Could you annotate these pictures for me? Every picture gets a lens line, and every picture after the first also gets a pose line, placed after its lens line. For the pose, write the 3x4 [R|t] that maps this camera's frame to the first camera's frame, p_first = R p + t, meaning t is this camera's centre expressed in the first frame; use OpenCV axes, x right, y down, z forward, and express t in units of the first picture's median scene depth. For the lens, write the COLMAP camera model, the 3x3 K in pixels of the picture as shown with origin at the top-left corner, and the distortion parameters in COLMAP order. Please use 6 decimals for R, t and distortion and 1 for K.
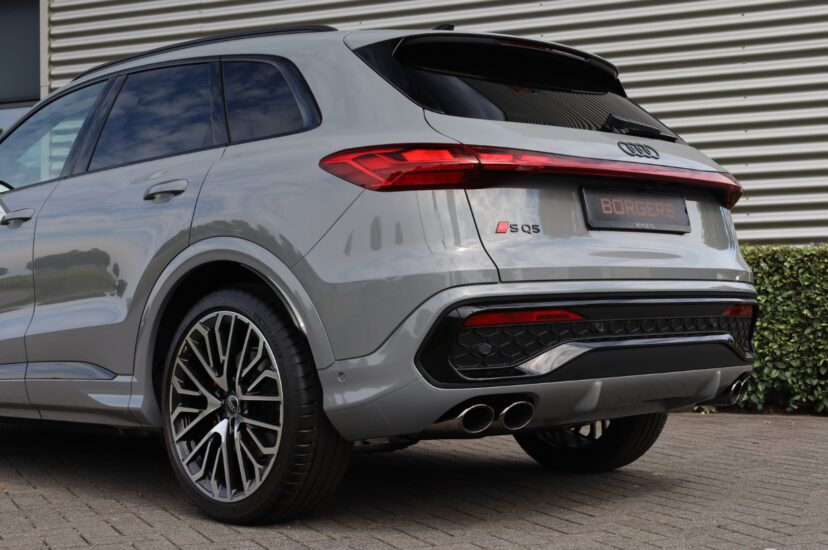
lens RADIAL K [[1345.2, 0, 445.2], [0, 1345.2, 275.4], [0, 0, 1]] dist [-0.016551, 0.000000]
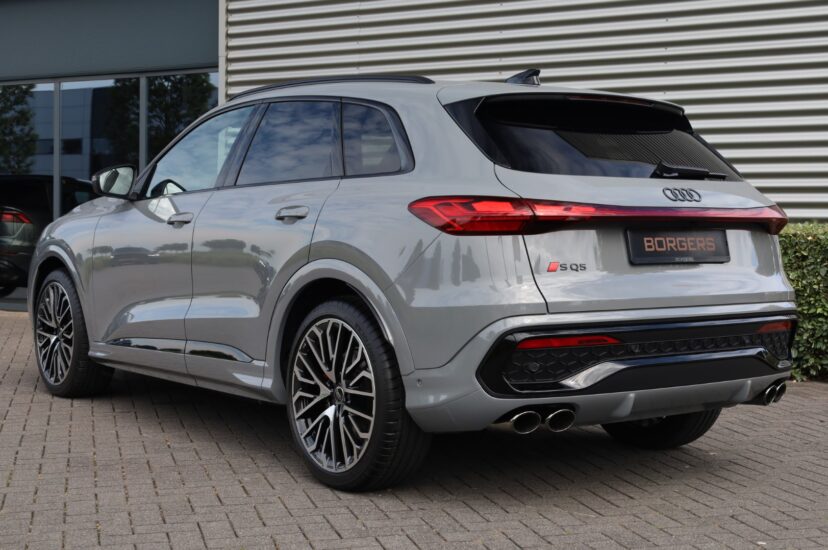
lens RADIAL K [[1345.2, 0, 426.5], [0, 1345.2, 273.8], [0, 0, 1]] dist [-0.016551, 0.000000]
pose [[0.988392, 0.033082, -0.148281, 0.102703], [-0.022090, 0.996926, 0.075170, -0.110690], [0.150312, -0.071022, 0.986084, -0.204707]]
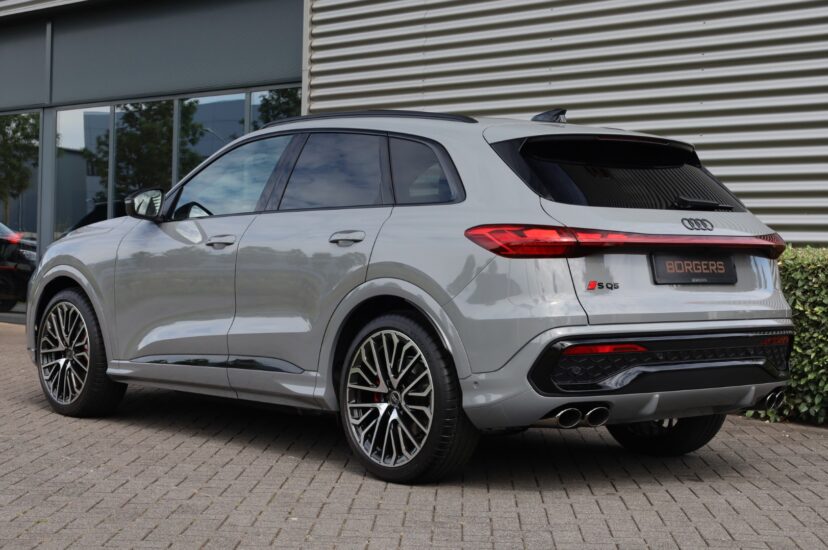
lens RADIAL K [[1775.9, 0, 420.6], [0, 1775.9, 266.6], [0, 0, 1]] dist [-0.070505, 0.000000]
pose [[0.996200, 0.036526, -0.079061, 0.008656], [-0.032772, 0.998296, 0.048273, -0.131421], [0.080690, -0.045499, 0.995700, -0.832748]]
